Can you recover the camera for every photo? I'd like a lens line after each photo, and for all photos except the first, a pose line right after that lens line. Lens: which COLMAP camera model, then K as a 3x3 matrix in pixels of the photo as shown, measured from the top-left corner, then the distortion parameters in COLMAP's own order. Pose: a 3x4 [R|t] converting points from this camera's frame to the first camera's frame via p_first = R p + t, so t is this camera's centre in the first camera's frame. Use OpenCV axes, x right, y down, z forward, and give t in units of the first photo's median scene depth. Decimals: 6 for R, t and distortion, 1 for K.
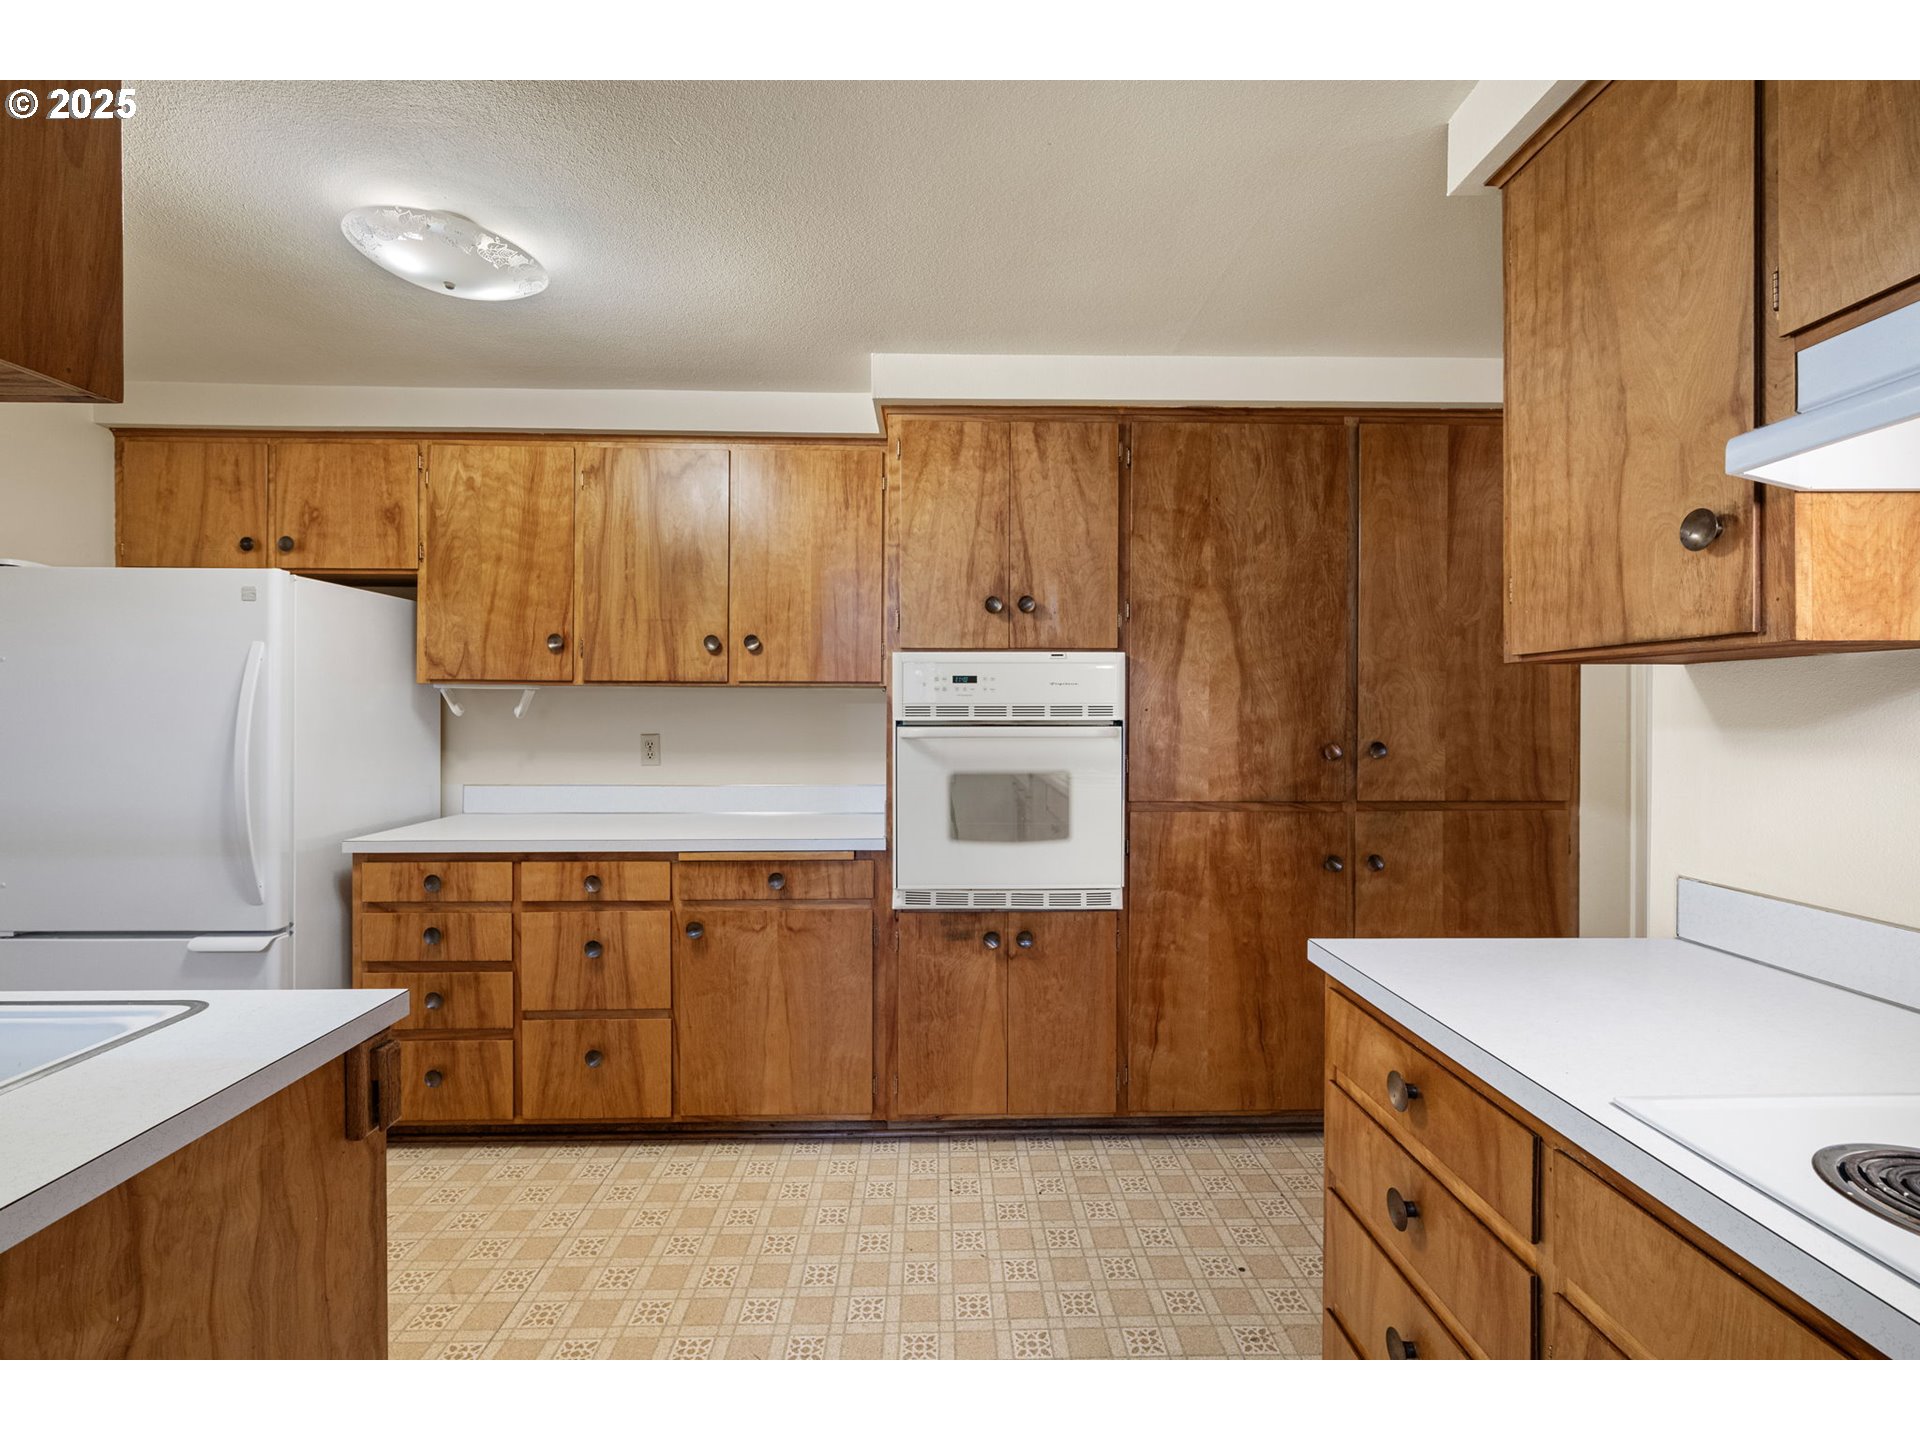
lens RADIAL K [[848.4, 0, 966.5], [0, 848.4, 711.7], [0, 0, 1]] dist [-0.001138, 0.000274]
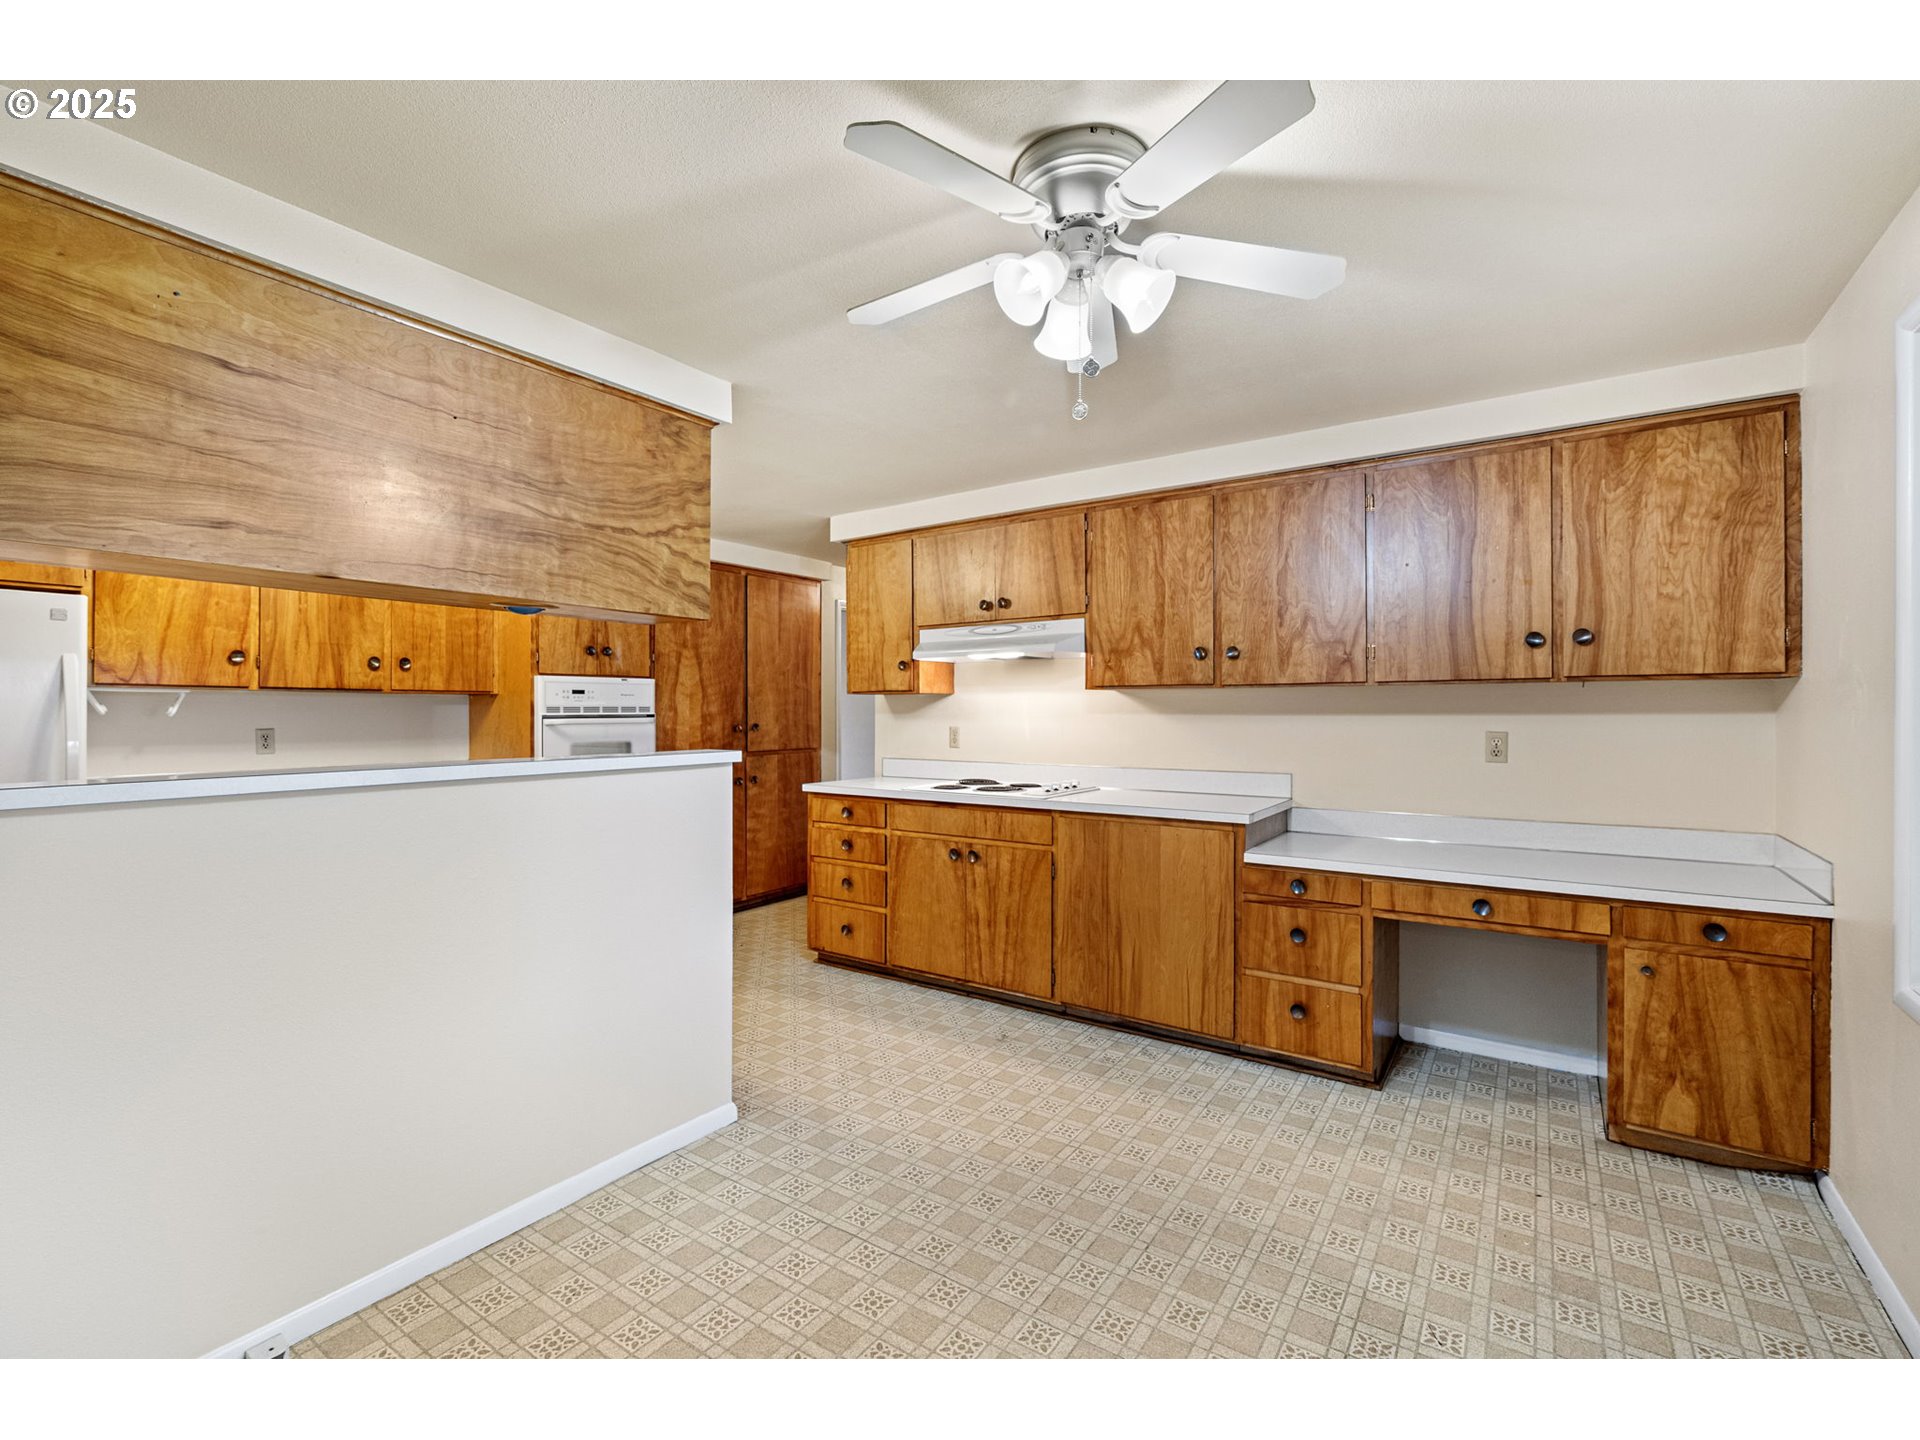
lens RADIAL K [[848.4, 0, 961.3], [0, 848.4, 713.3], [0, 0, 1]] dist [-0.001138, 0.000274]
pose [[0.585503, -0.005058, 0.810655, -0.951551], [0.004346, 0.999986, 0.003101, 0.004833], [-0.810659, 0.001707, 0.585516, -0.682199]]
